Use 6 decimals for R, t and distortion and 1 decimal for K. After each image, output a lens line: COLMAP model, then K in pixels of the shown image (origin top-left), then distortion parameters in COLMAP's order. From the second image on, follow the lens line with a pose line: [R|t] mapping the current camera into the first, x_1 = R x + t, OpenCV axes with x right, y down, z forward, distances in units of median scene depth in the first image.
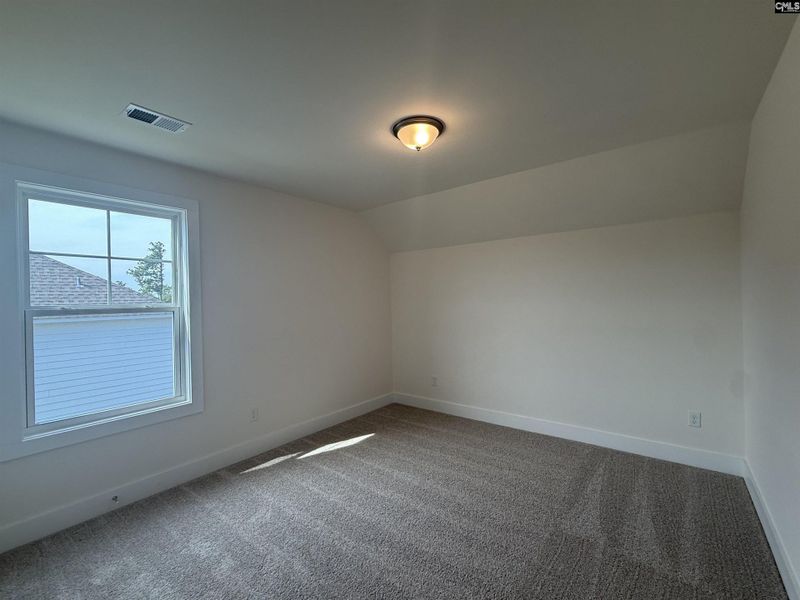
lens RADIAL K [[349.0, 0, 400.0], [0, 349.0, 300.0], [0, 0, 1]] dist [-0.000162, 0.000365]
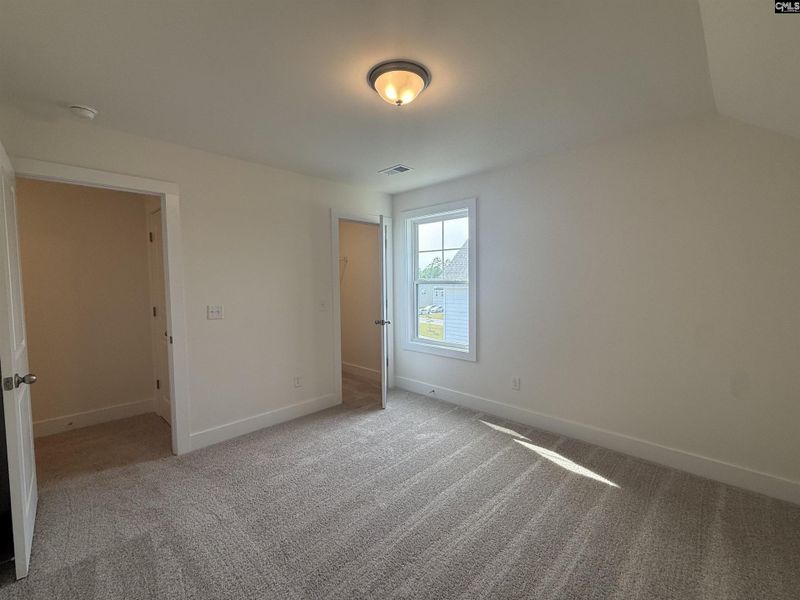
lens RADIAL K [[349.0, 0, 400.0], [0, 349.0, 300.0], [0, 0, 1]] dist [-0.000162, 0.000365]
pose [[-0.113704, 0.068488, -0.991151, 0.723119], [0.001480, 0.997632, 0.068766, 0.001021], [0.993514, 0.006352, -0.113536, 0.846813]]
